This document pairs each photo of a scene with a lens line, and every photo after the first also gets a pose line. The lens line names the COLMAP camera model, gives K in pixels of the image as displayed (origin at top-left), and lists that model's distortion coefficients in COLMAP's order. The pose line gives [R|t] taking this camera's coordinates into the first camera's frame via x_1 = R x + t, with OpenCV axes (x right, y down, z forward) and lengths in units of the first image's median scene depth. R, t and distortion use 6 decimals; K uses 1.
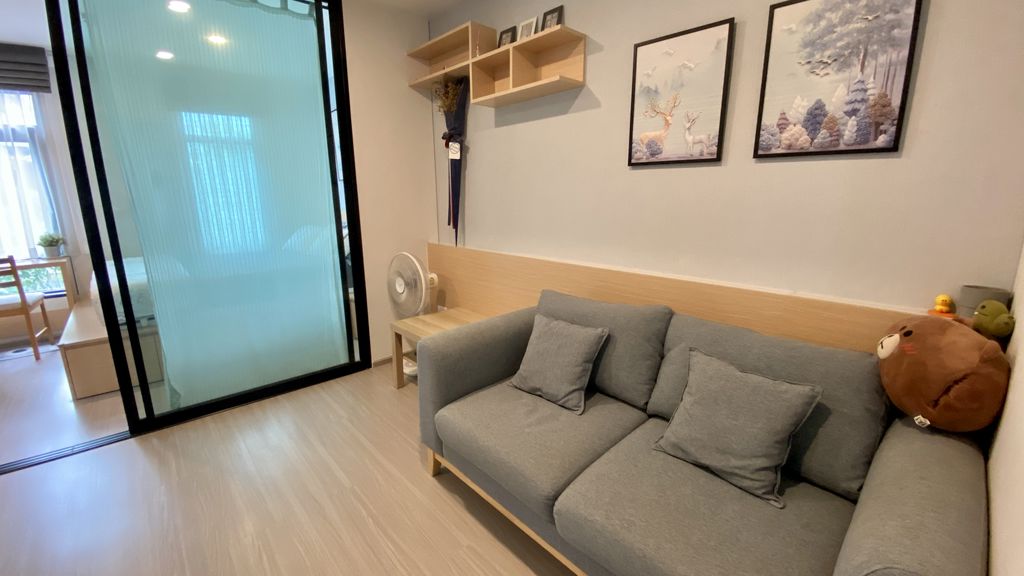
lens RADIAL K [[407.1, 0, 514.0], [0, 407.1, 292.4], [0, 0, 1]] dist [0.000857, -0.011896]
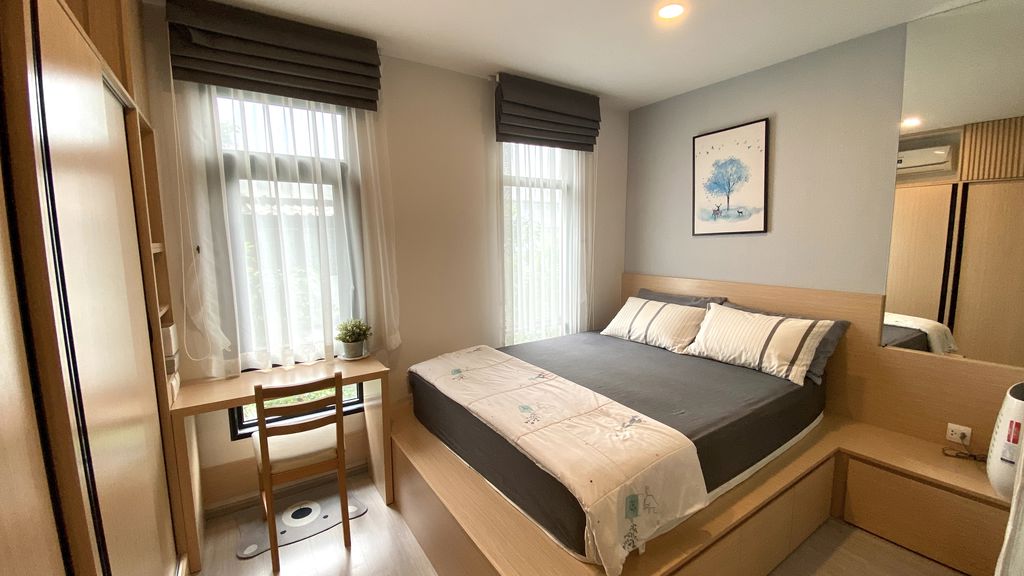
lens RADIAL K [[407.1, 0, 509.0], [0, 407.1, 287.9], [0, 0, 1]] dist [0.000857, -0.011896]
pose [[0.982434, 0.007245, -0.186472, -1.807250], [-0.026223, 0.994691, -0.099508, -0.330823], [0.184761, 0.102650, 0.977408, 0.866734]]
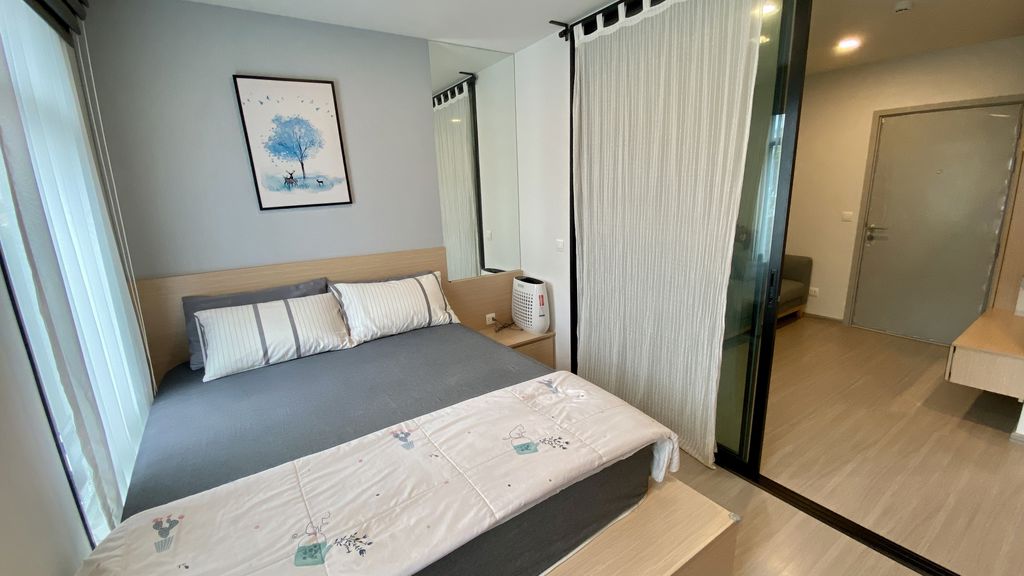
lens RADIAL K [[407.1, 0, 510.7], [0, 407.1, 288.5], [0, 0, 1]] dist [0.000857, -0.011896]
pose [[0.175420, -0.239580, 0.954897, -2.687014], [0.257396, 0.947361, 0.190404, -0.582370], [-0.950250, 0.212386, 0.227853, 1.790595]]
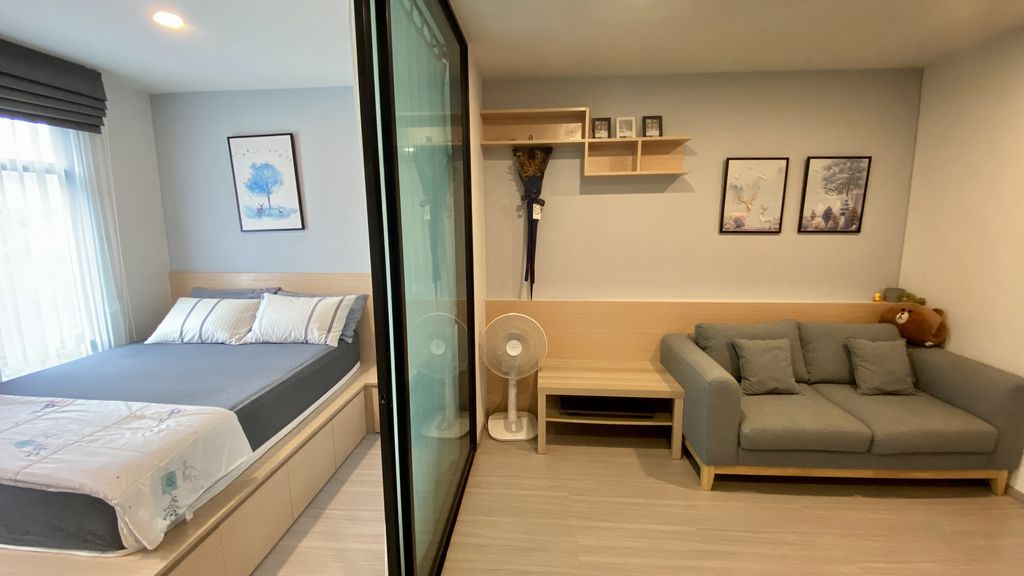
lens RADIAL K [[407.1, 0, 507.5], [0, 407.1, 289.4], [0, 0, 1]] dist [0.000857, -0.011896]
pose [[0.741118, -0.117174, 0.661071, -1.696075], [0.160483, 0.987026, -0.004967, -0.284725], [-0.651912, 0.109772, 0.750307, 0.517483]]
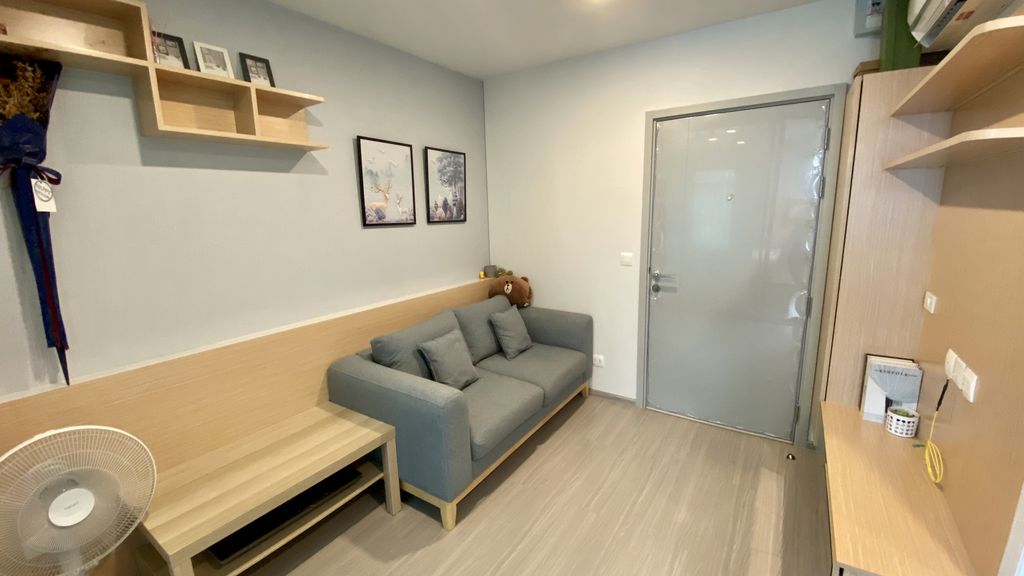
lens RADIAL K [[407.1, 0, 514.6], [0, 407.1, 288.6], [0, 0, 1]] dist [0.000857, -0.011896]
pose [[-0.234271, -0.178889, 0.955571, -1.378199], [0.241307, 0.941464, 0.235408, -0.400707], [-0.941747, 0.285735, -0.177391, 1.072922]]
